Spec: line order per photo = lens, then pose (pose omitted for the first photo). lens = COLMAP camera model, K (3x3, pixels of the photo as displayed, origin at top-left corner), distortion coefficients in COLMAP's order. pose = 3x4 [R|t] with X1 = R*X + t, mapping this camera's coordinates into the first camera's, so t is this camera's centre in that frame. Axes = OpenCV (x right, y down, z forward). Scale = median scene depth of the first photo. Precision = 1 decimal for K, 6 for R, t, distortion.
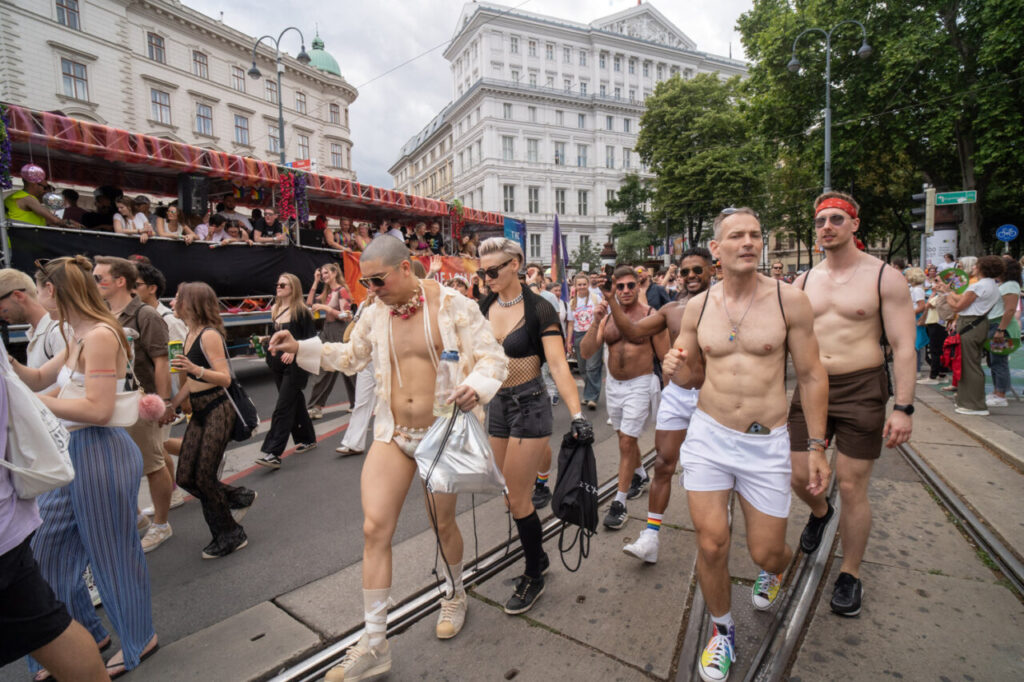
lens RADIAL K [[542.2, 0, 517.4], [0, 542.2, 338.8], [0, 0, 1]] dist [-0.056128, 0.026865]
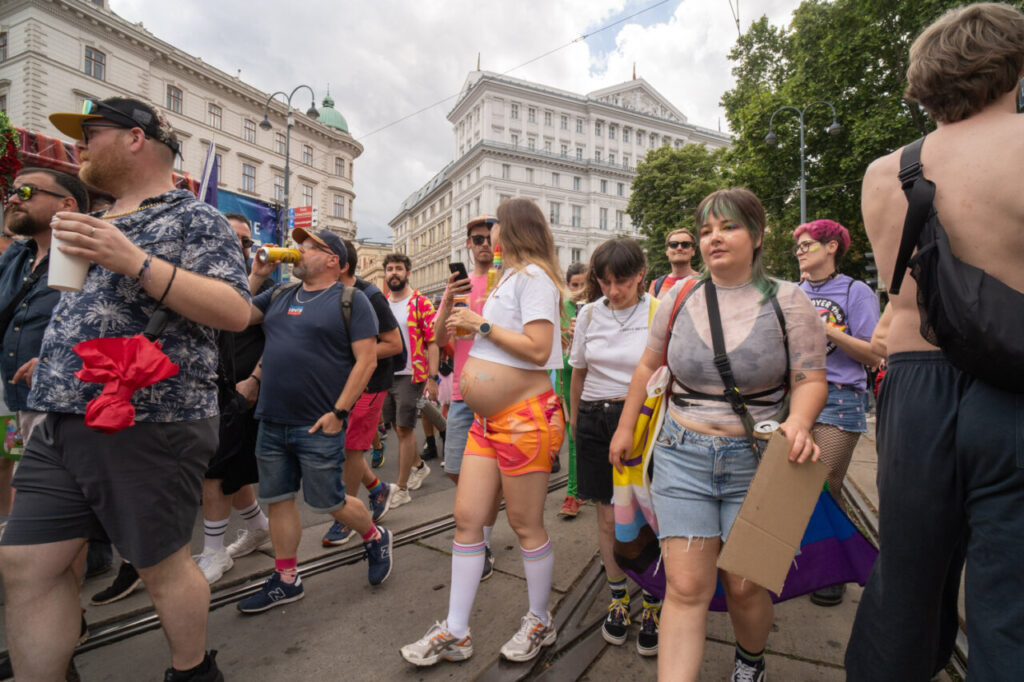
lens RADIAL K [[542.2, 0, 520.4], [0, 542.2, 339.4], [0, 0, 1]] dist [-0.056128, 0.026865]
pose [[0.999270, 0.035001, 0.015312, 0.006148], [-0.033253, 0.994179, -0.102483, 0.008568], [-0.018810, 0.101899, 0.994617, -0.012347]]
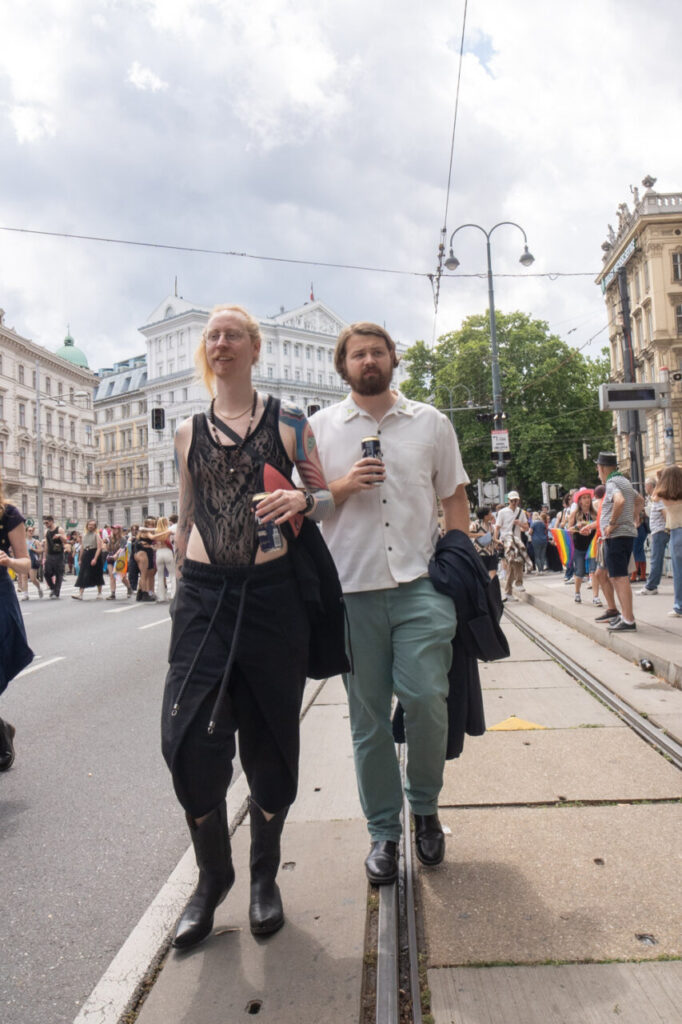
lens RADIAL K [[902.7, 0, 344.9], [0, 902.7, 502.8], [0, 0, 1]] dist [-0.053725, -0.001669]
pose [[0.942748, 0.005448, 0.333462, -0.489790], [0.045064, 0.988616, -0.143556, 0.124049], [-0.330448, 0.150364, 0.931770, -1.076451]]
